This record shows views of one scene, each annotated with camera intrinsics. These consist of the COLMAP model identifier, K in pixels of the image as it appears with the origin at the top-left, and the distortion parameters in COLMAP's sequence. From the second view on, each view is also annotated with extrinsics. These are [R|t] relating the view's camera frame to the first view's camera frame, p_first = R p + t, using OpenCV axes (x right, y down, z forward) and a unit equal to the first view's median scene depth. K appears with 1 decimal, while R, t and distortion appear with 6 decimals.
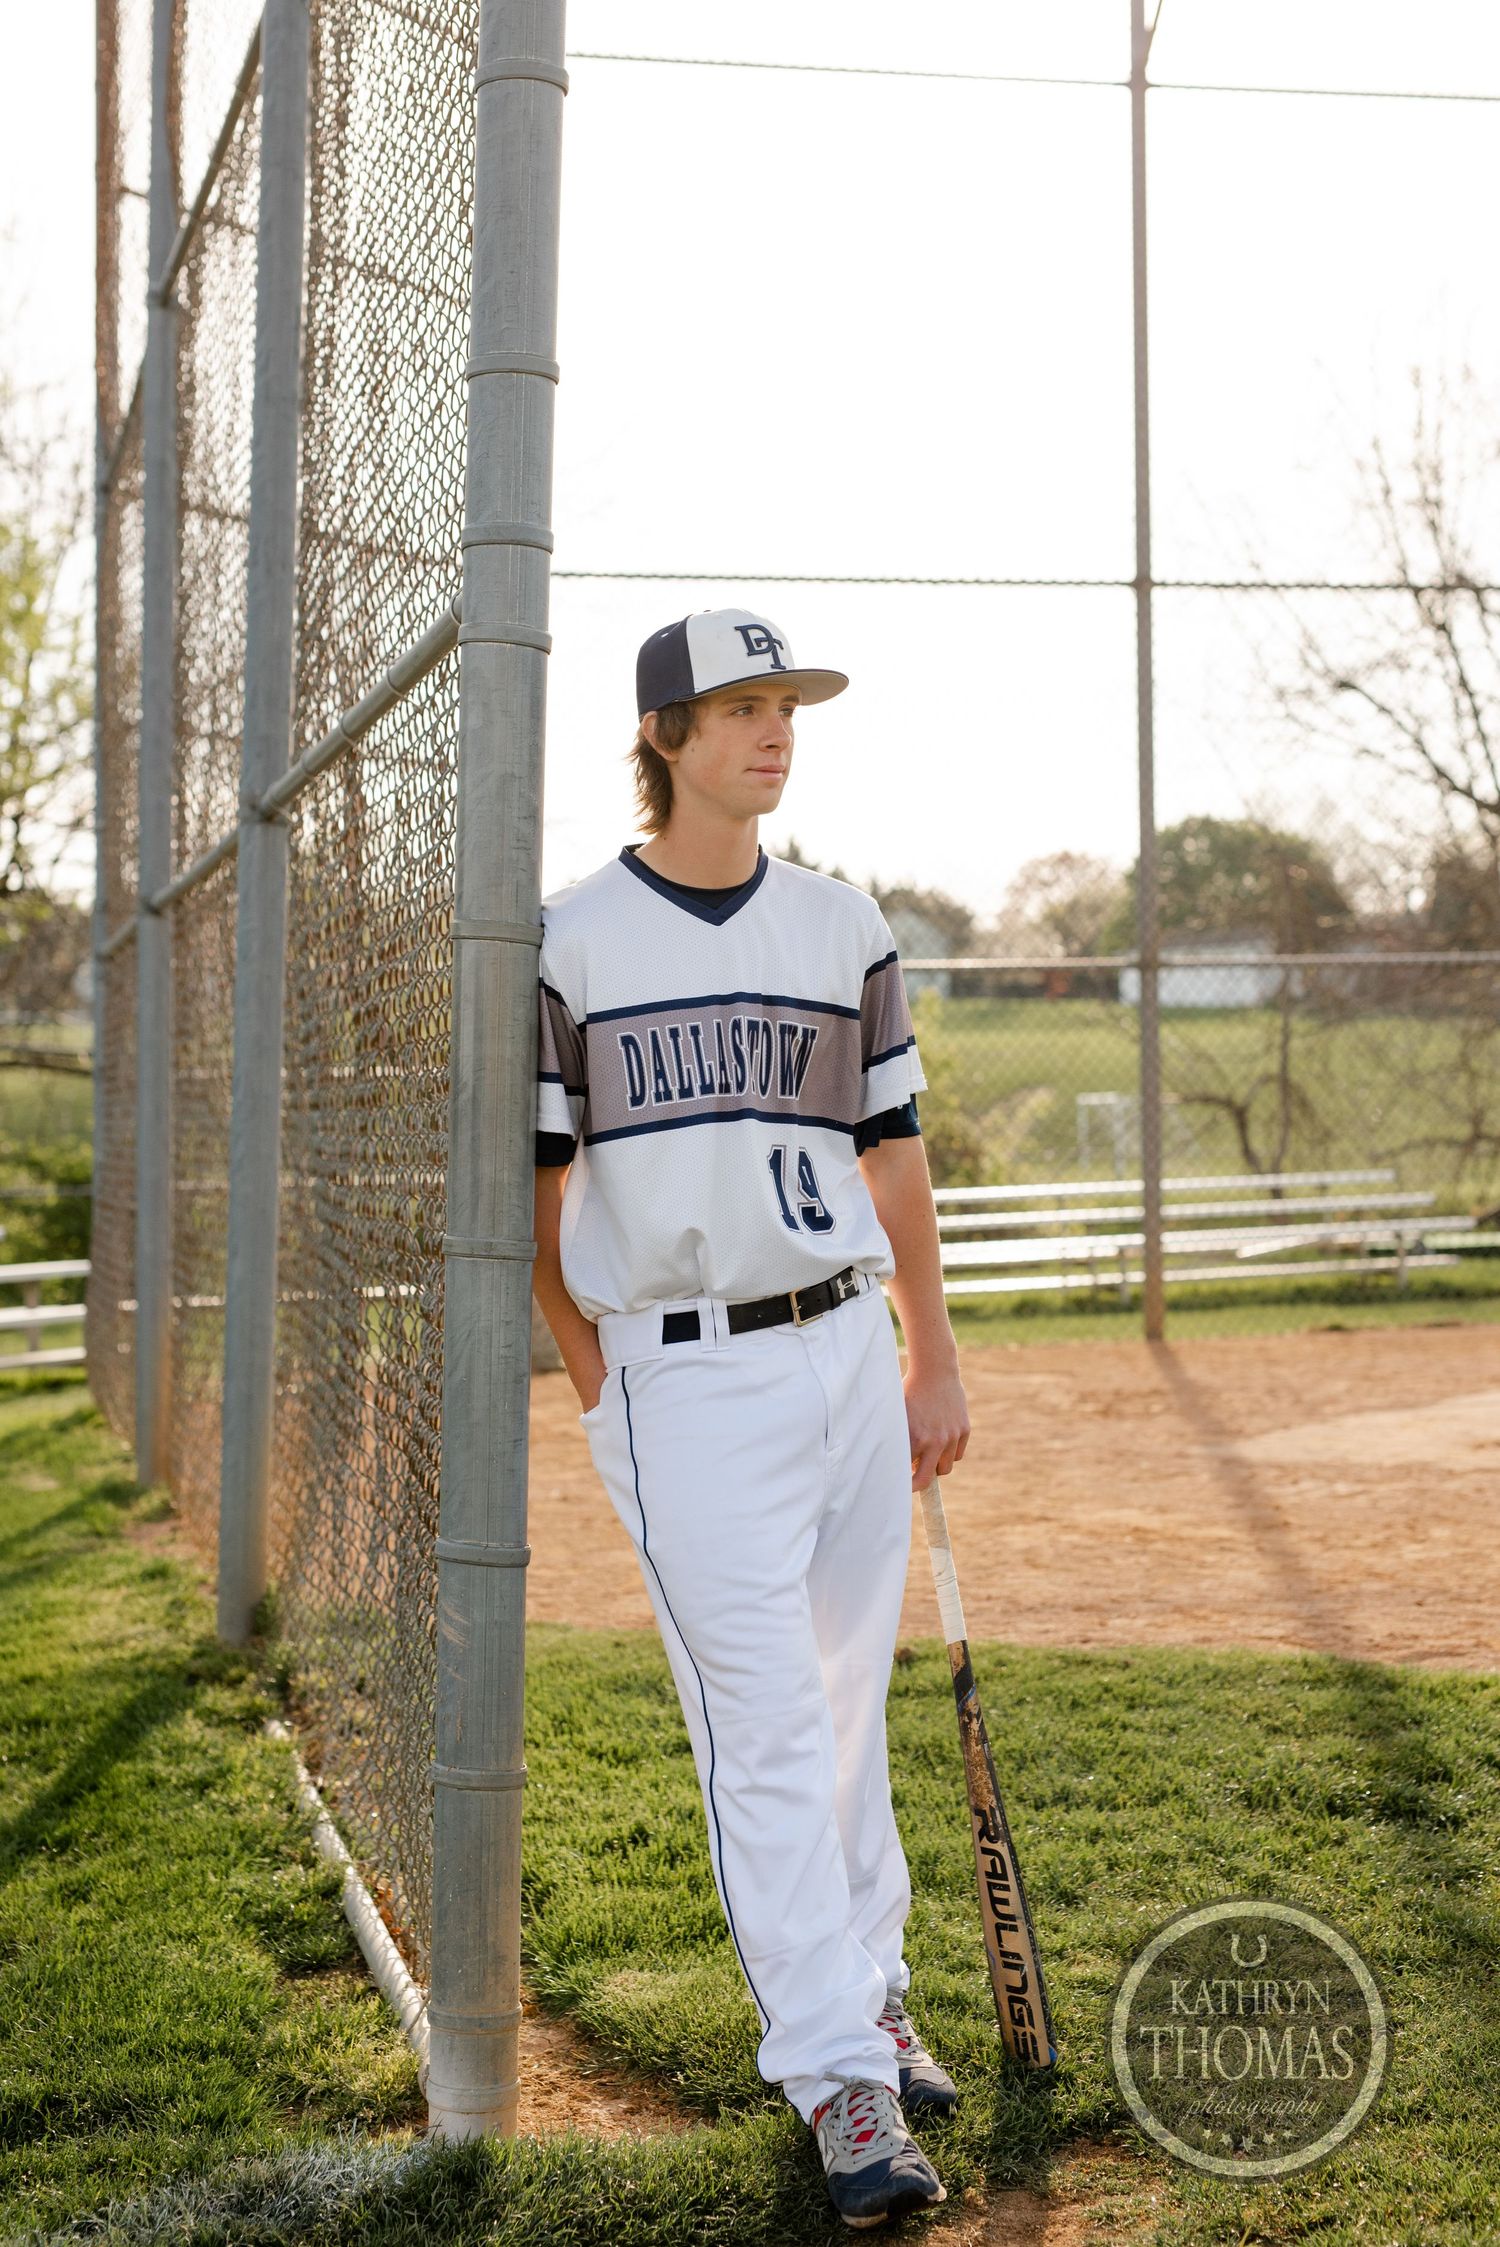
lens RADIAL K [[3390.9, 0, 636.8], [0, 3390.9, 1152.1], [0, 0, 1]] dist [0.010263, 0.028049]
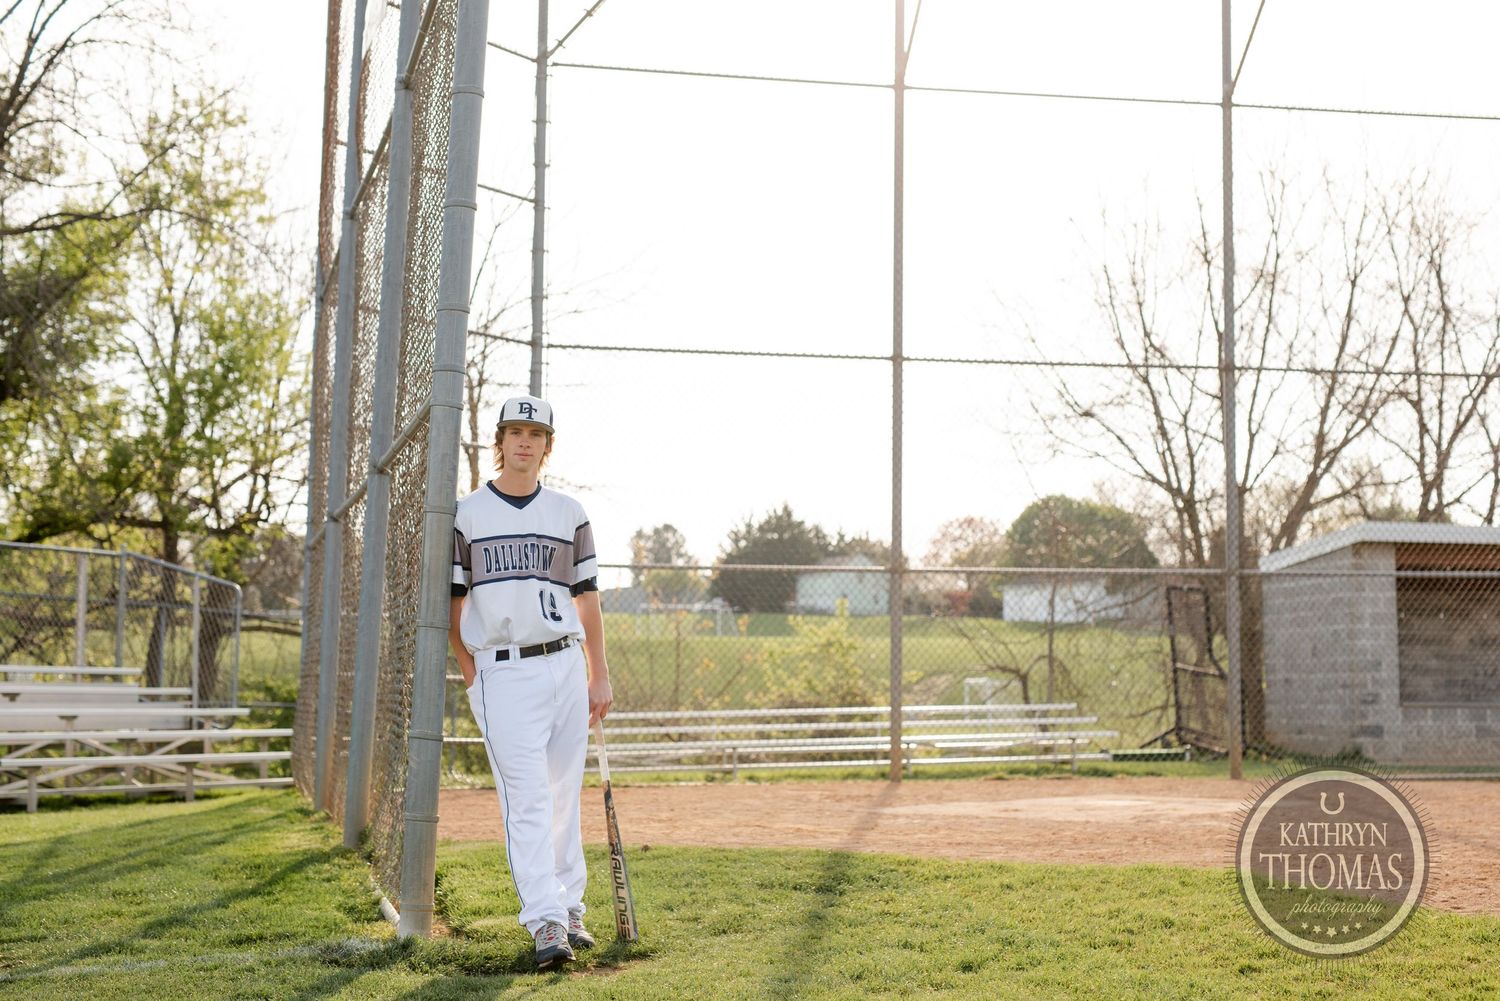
lens RADIAL K [[2263.6, 0, 634.2], [0, 2263.6, 473.0], [0, 0, 1]] dist [0.010263, 0.028049]
pose [[0.999541, 0.023475, -0.019129, 0.089562], [-0.025344, 0.994236, -0.104173, 0.055041], [0.016573, 0.104610, 0.994375, -0.489311]]
